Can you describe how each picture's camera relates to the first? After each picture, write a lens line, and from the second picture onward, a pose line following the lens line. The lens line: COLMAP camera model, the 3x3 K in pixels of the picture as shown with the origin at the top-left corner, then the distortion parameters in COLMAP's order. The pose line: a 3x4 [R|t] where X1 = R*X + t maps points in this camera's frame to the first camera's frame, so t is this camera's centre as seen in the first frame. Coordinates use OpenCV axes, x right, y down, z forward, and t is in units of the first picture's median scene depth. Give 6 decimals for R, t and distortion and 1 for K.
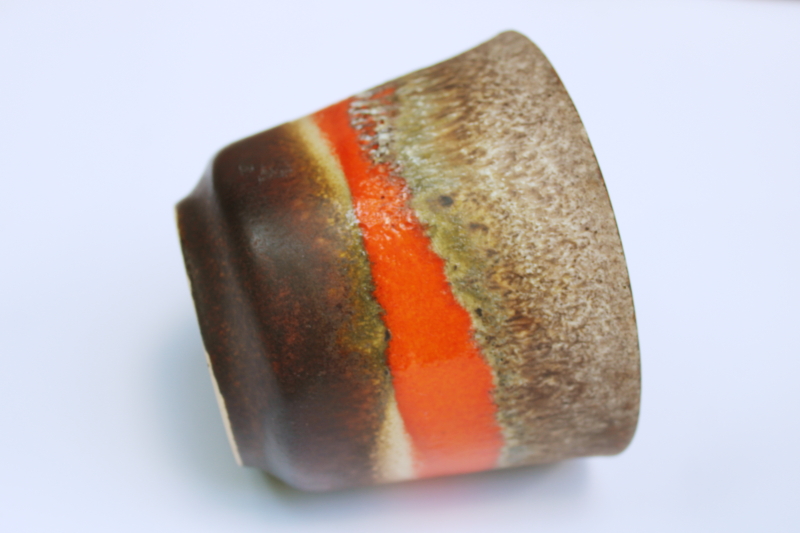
lens RADIAL K [[1233.2, 0, 400.0], [0, 1233.2, 266.5], [0, 0, 1]] dist [0.002467, -0.029931]
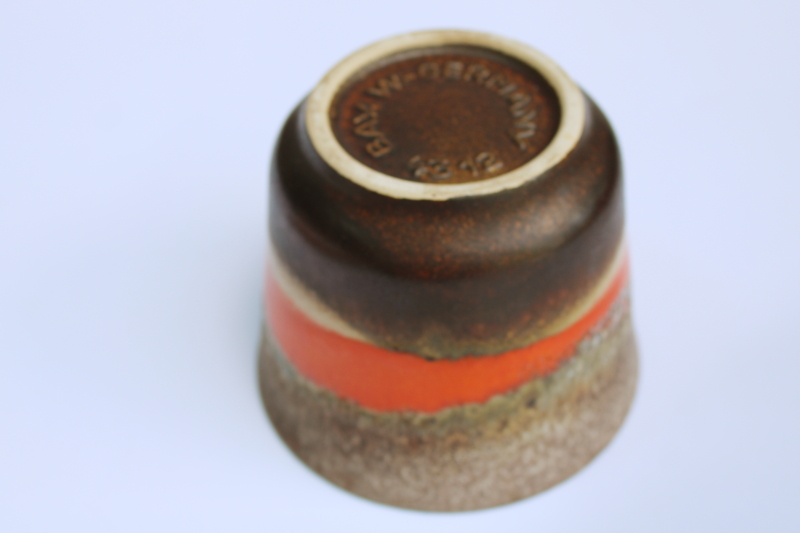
lens RADIAL K [[1233.2, 0, 400.0], [0, 1233.2, 266.5], [0, 0, 1]] dist [0.002467, -0.029931]
pose [[-0.206688, 0.793231, 0.572770, -0.697412], [-0.974965, -0.117918, -0.188518, 0.298215], [-0.081999, -0.597395, 0.797744, 0.172919]]
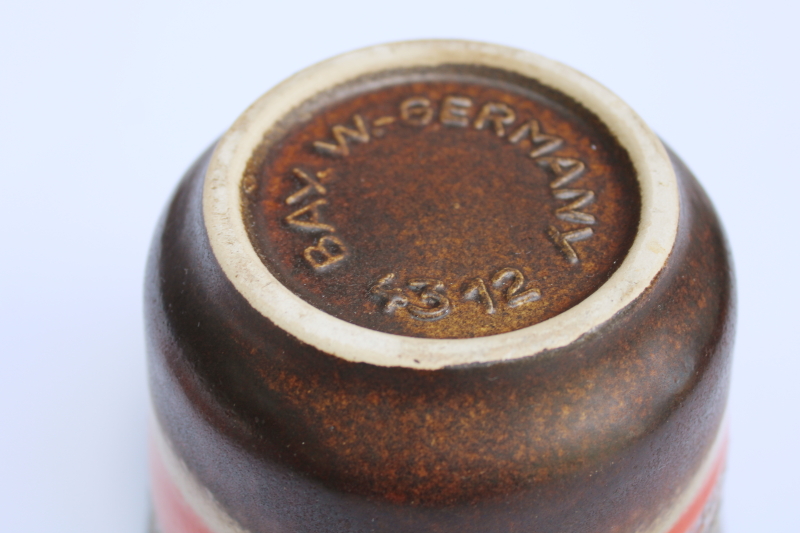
lens RADIAL K [[1233.2, 0, 400.0], [0, 1233.2, 266.5], [0, 0, 1]] dist [0.002467, -0.029931]
pose [[-0.232149, 0.759753, 0.607357, -0.535430], [-0.969974, -0.134280, -0.202779, 0.211059], [-0.072506, -0.636195, 0.768114, 0.626363]]
